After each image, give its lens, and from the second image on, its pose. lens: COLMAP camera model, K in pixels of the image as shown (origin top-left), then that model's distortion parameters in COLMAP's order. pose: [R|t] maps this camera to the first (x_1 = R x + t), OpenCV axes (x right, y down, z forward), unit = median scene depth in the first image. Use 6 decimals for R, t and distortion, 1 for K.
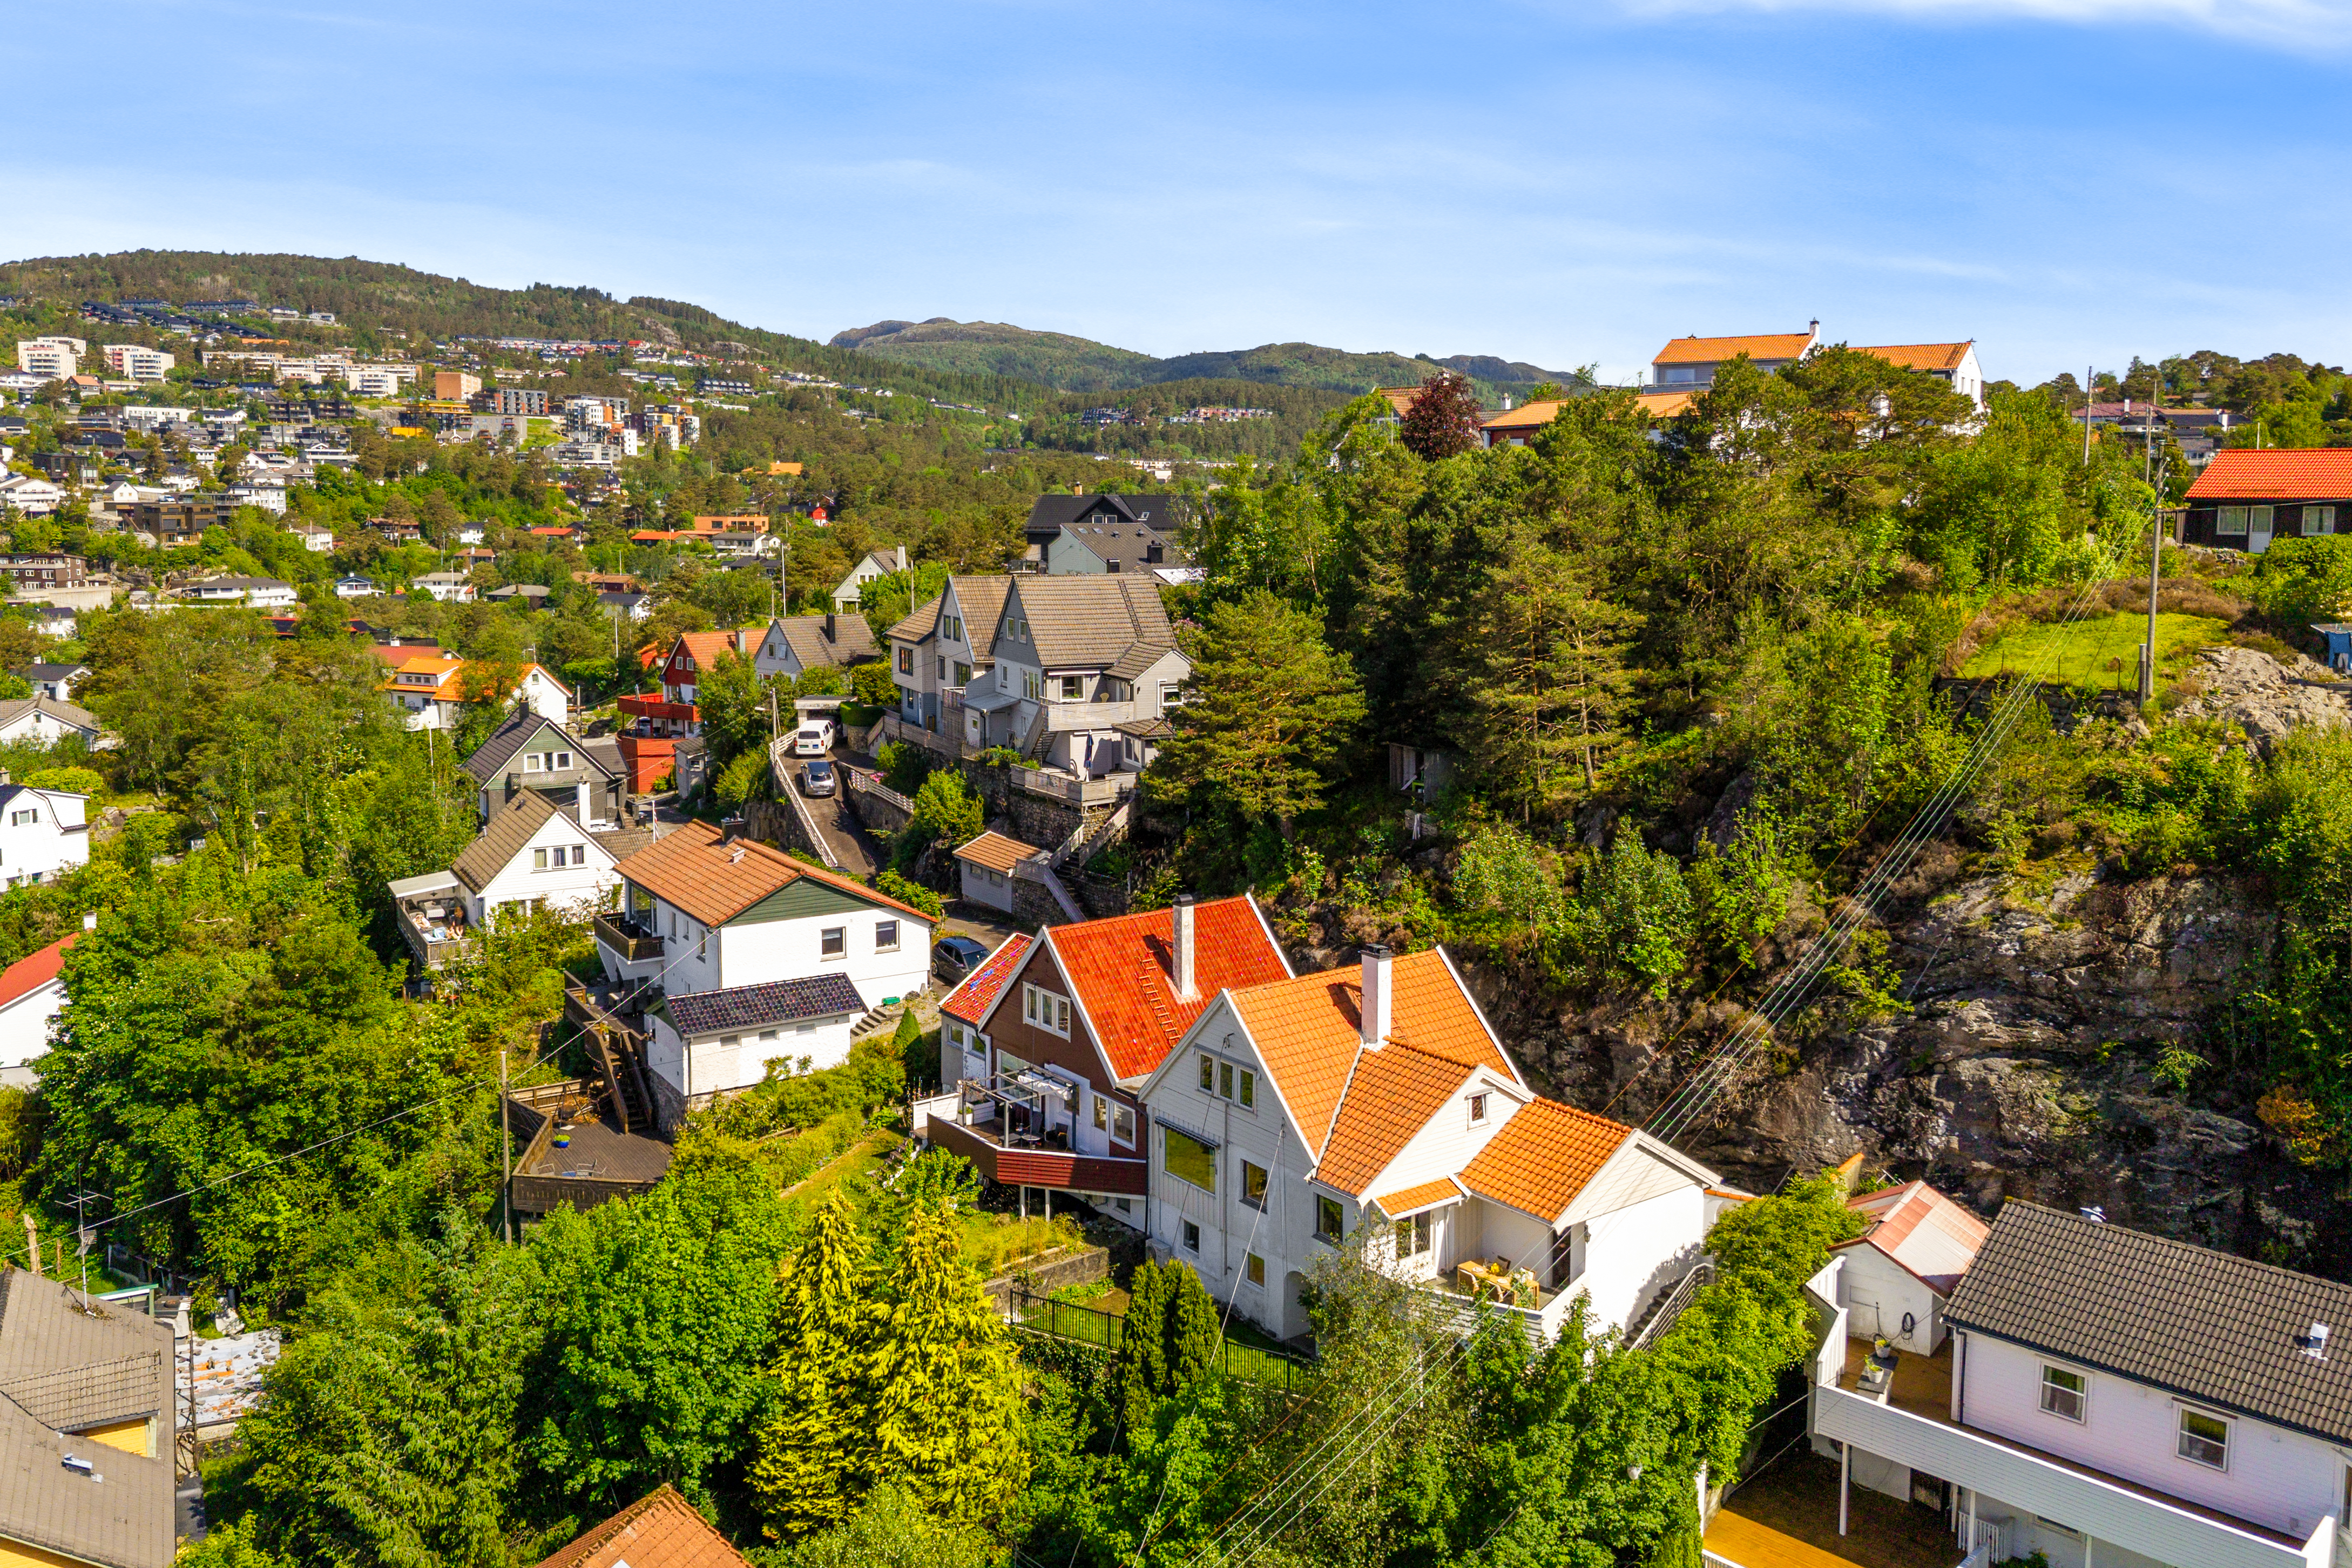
lens RADIAL K [[1792.0, 0, 1222.8], [0, 1792.0, 807.6], [0, 0, 1]] dist [0.049051, -0.057131]
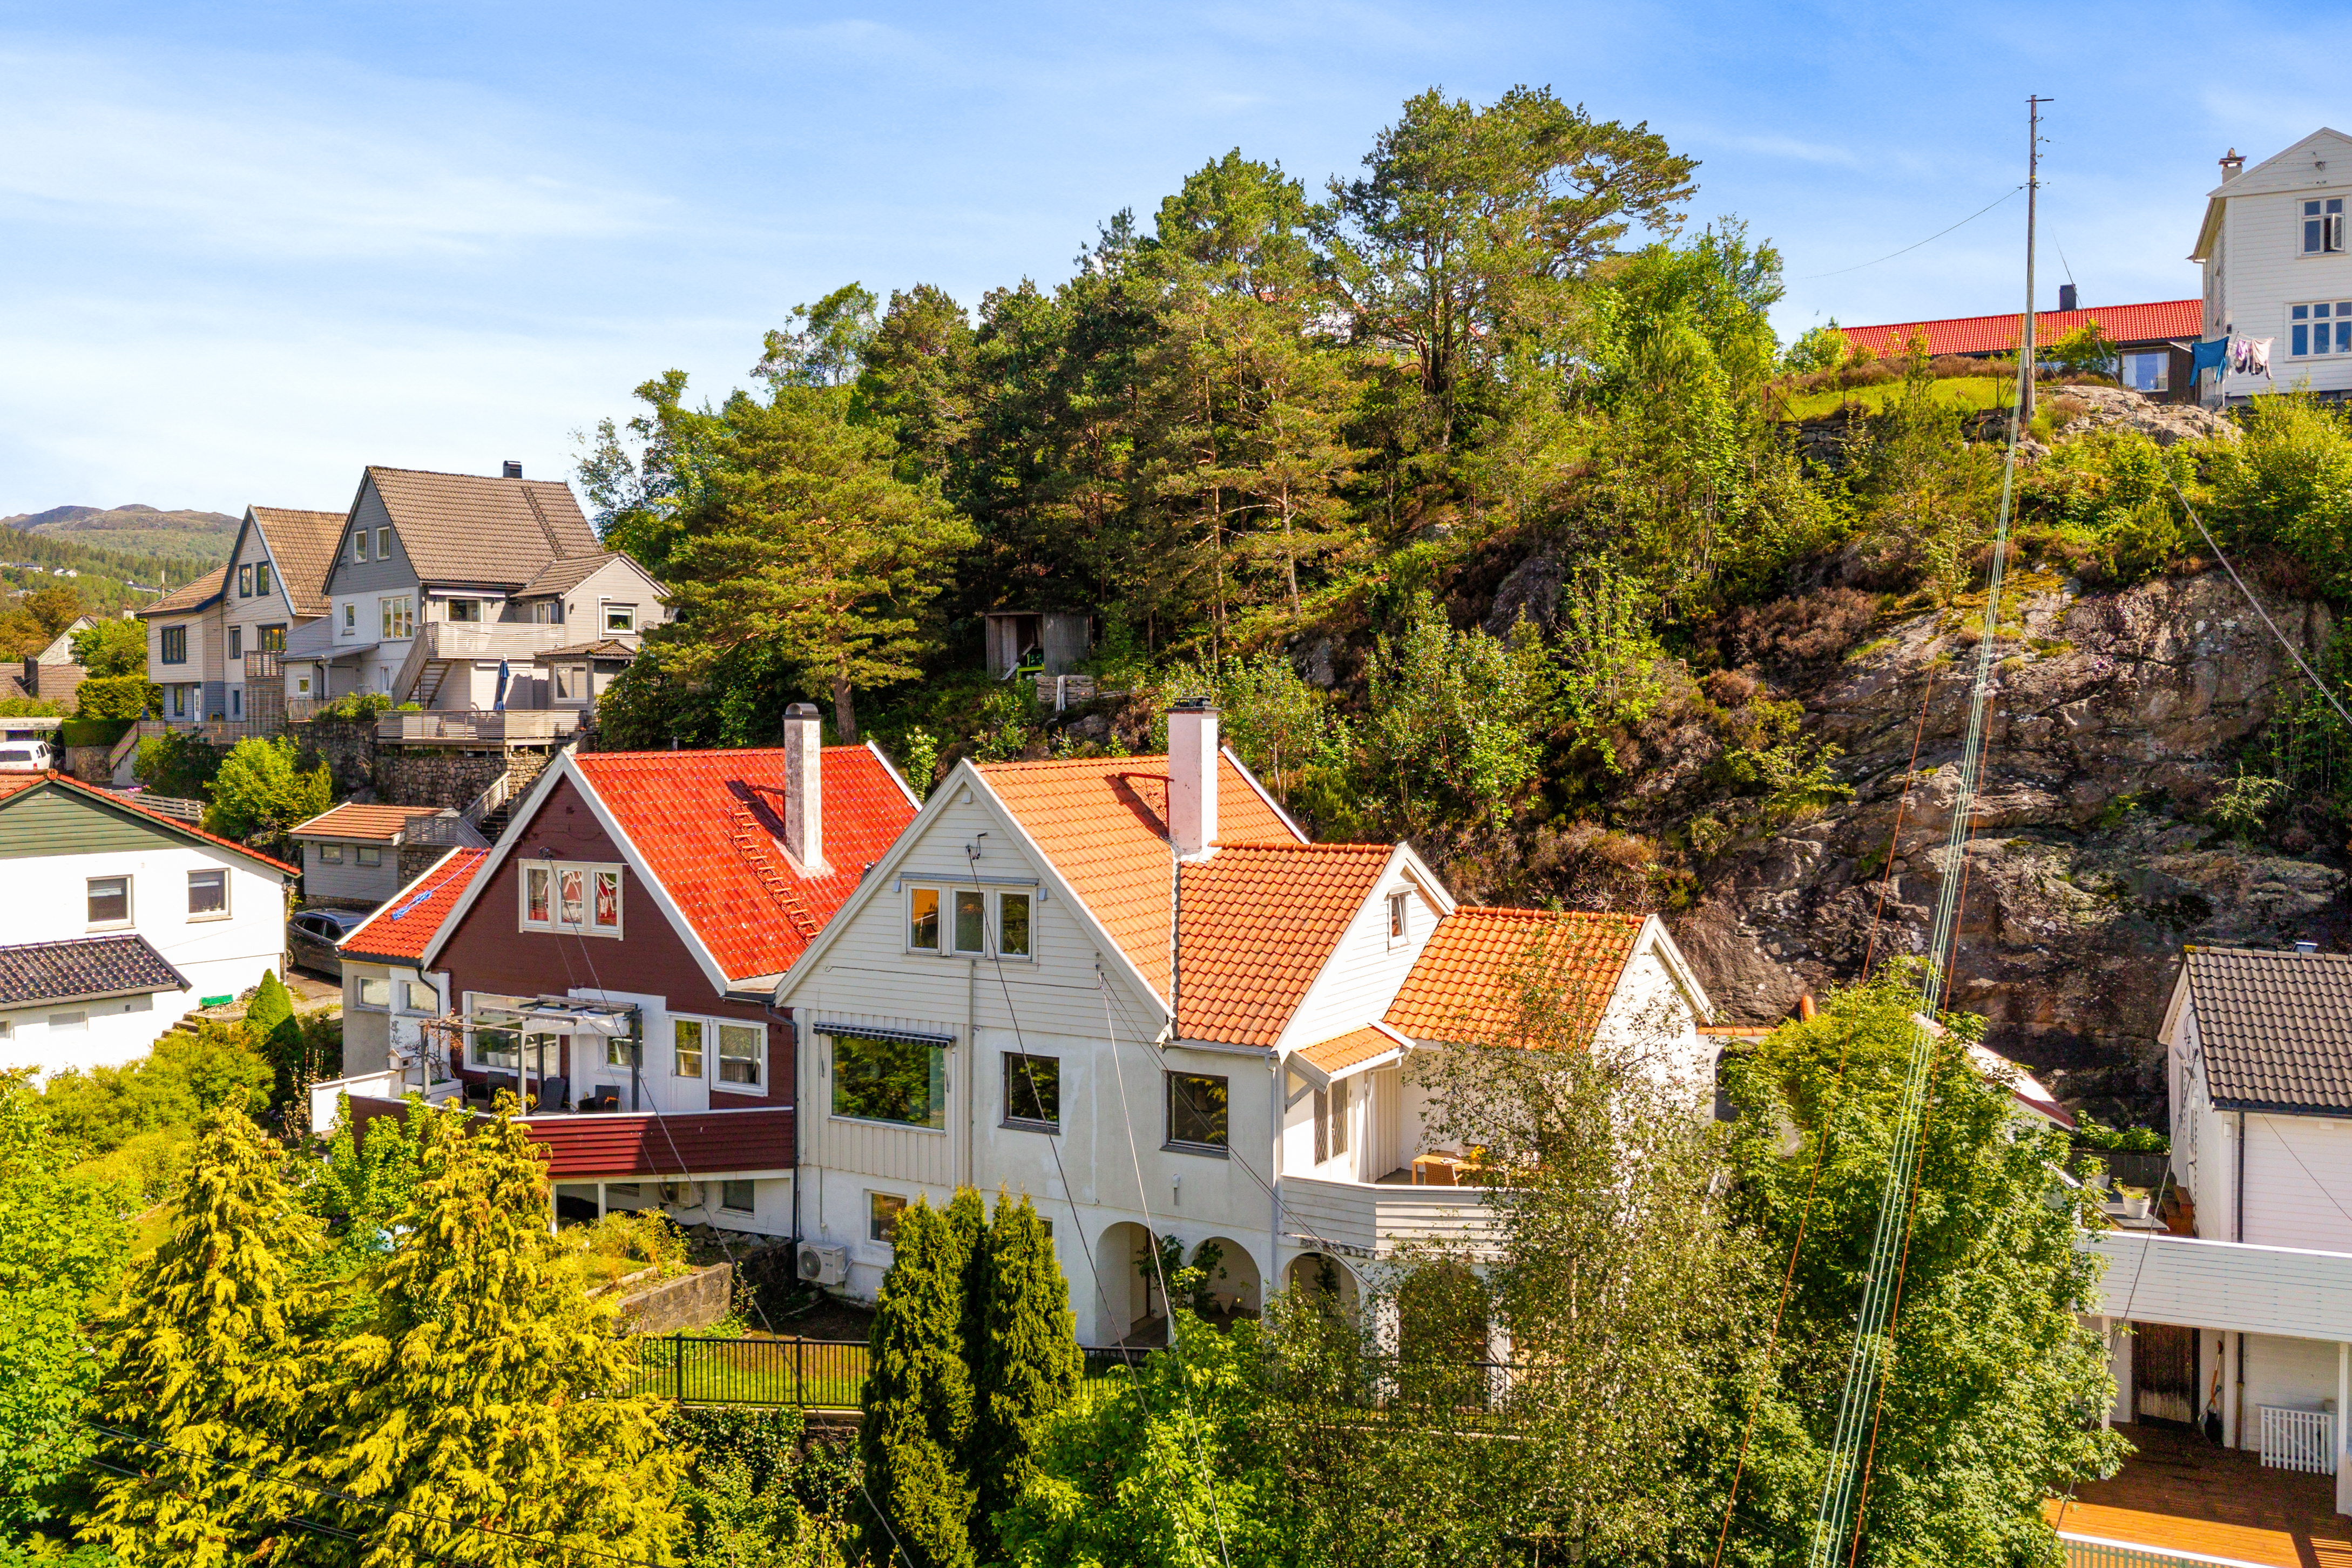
lens RADIAL K [[1792.0, 0, 1222.8], [0, 1792.0, 807.6], [0, 0, 1]] dist [0.049051, -0.057131]
pose [[0.926845, -0.022521, 0.374769, -0.141727], [0.061926, 0.993698, -0.093433, 0.179180], [-0.370303, 0.109806, 0.922398, 0.433909]]
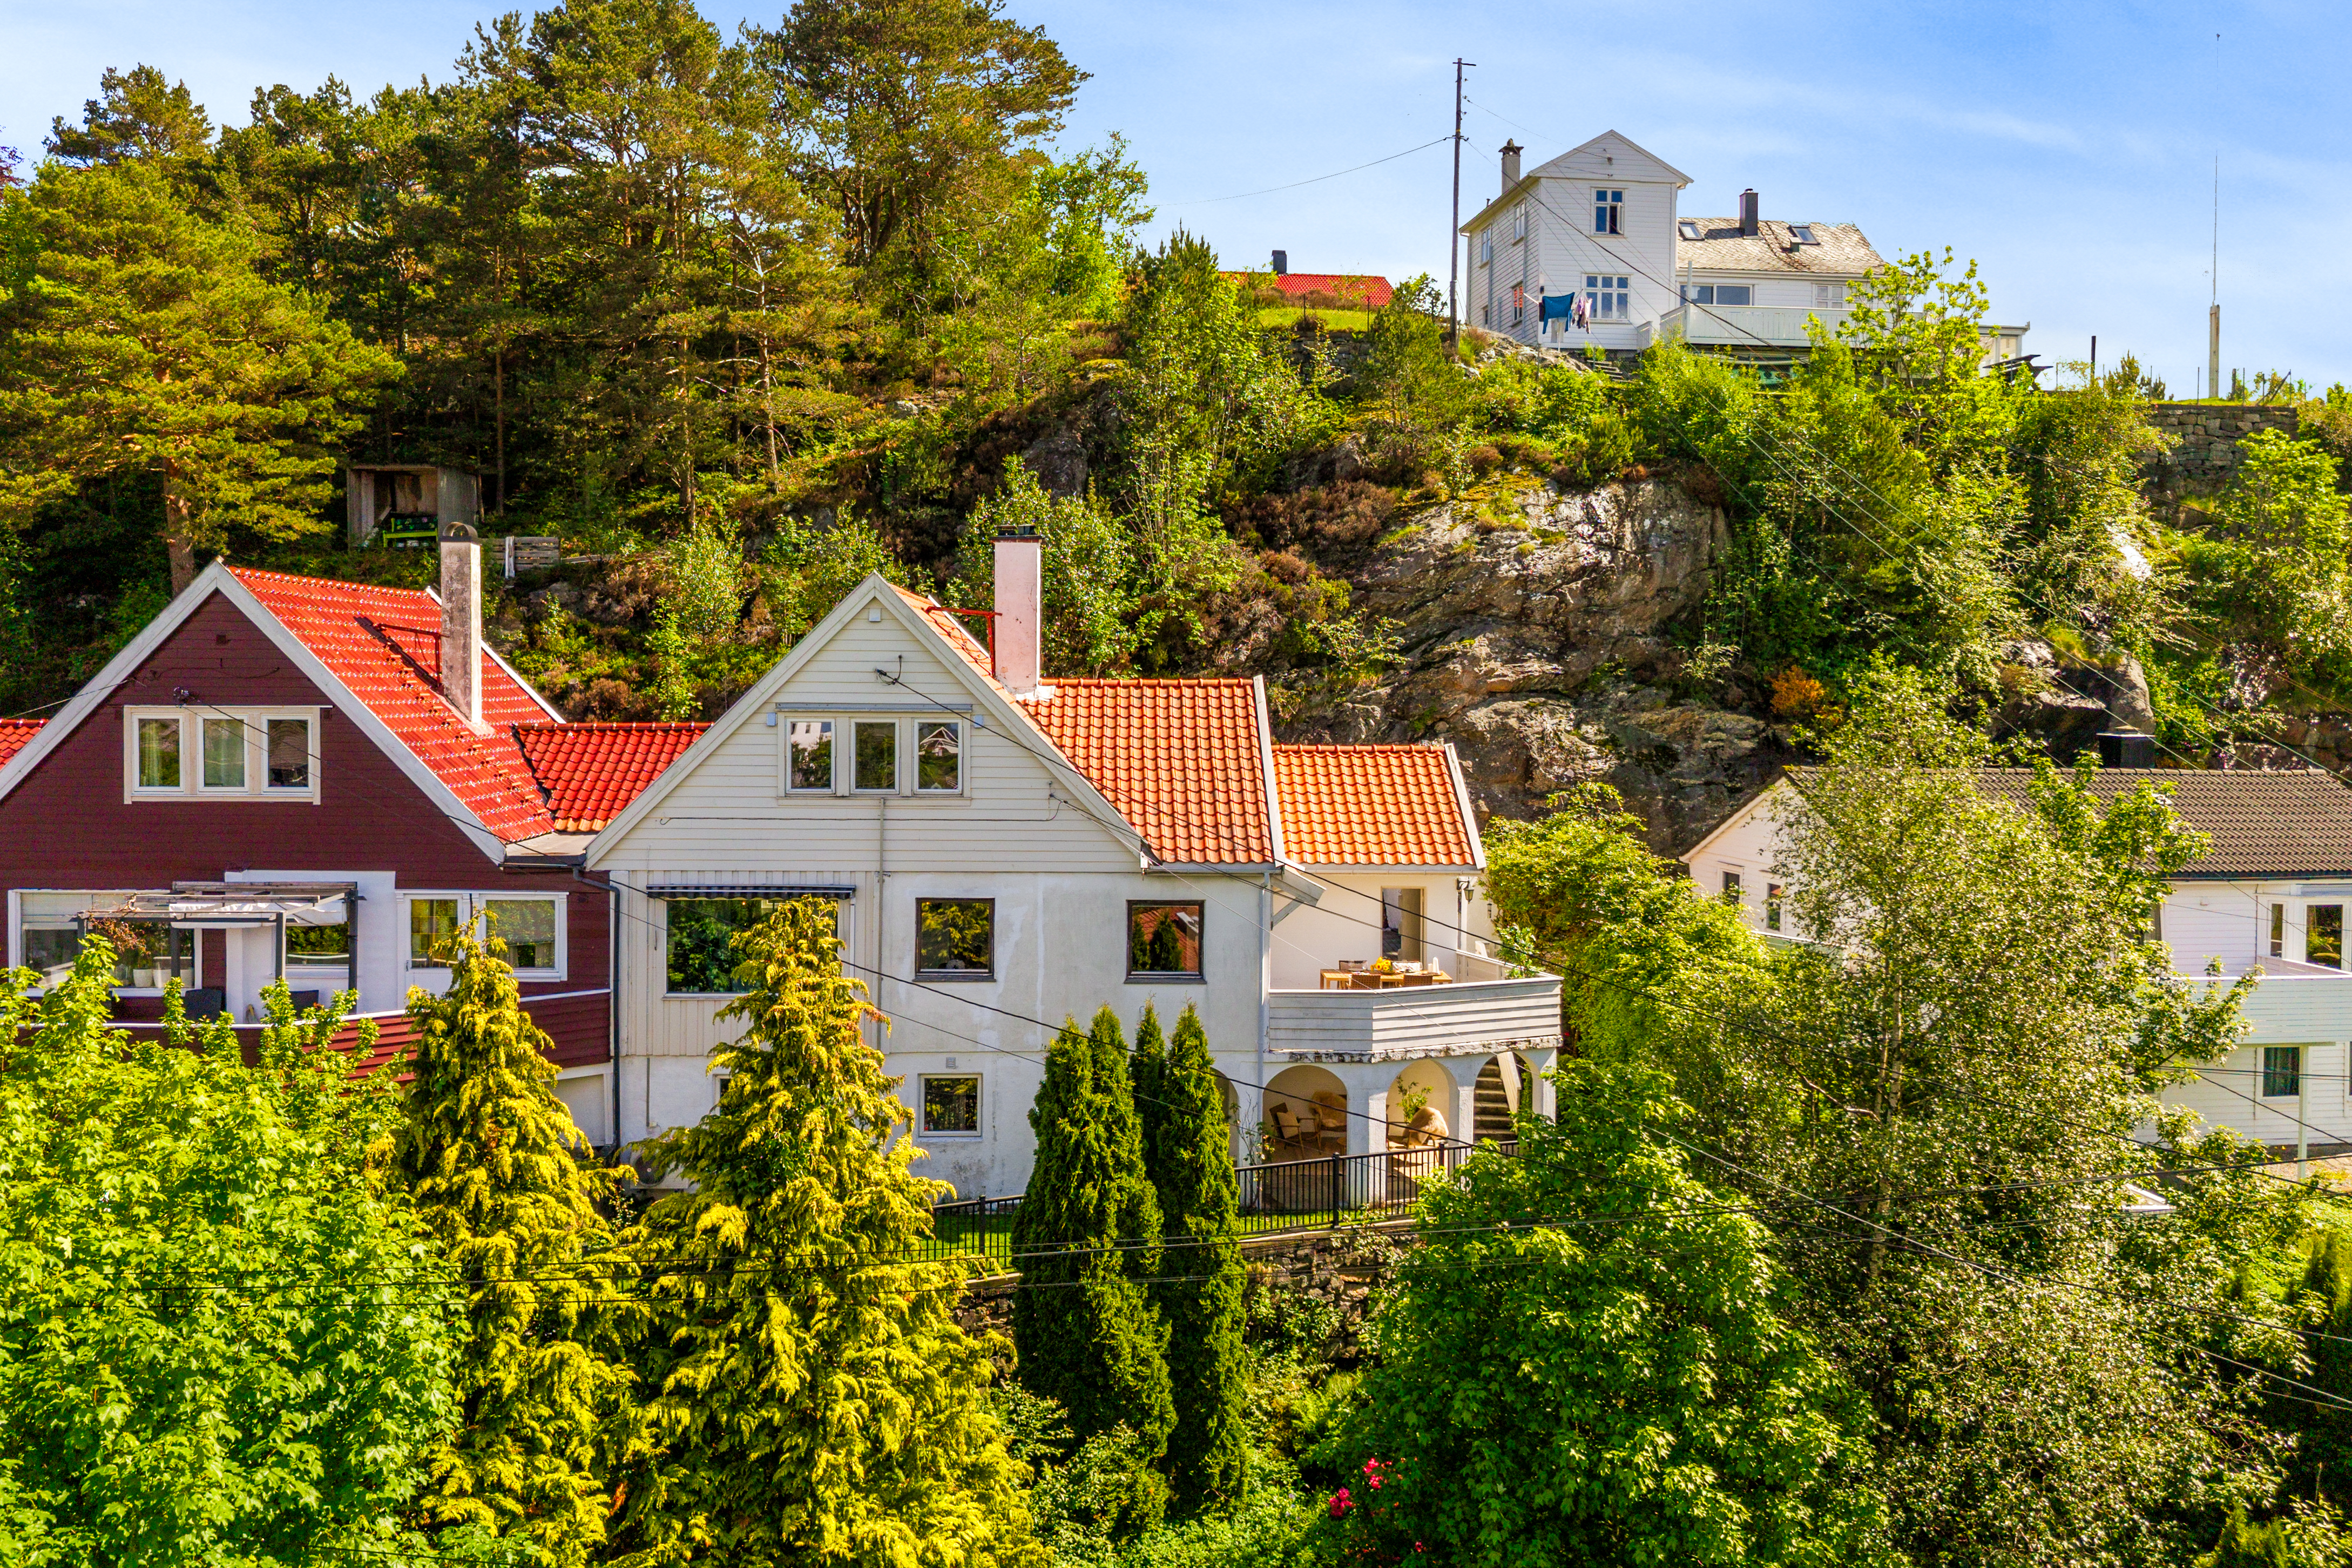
lens RADIAL K [[1831.0, 0, 1053.2], [0, 1831.0, 784.0], [0, 0, 1]] dist [0.143743, -0.282300]
pose [[0.620146, -0.037055, 0.783611, -0.394675], [0.115573, 0.992300, -0.044540, 0.195054], [-0.775927, 0.118185, 0.619653, 0.639972]]
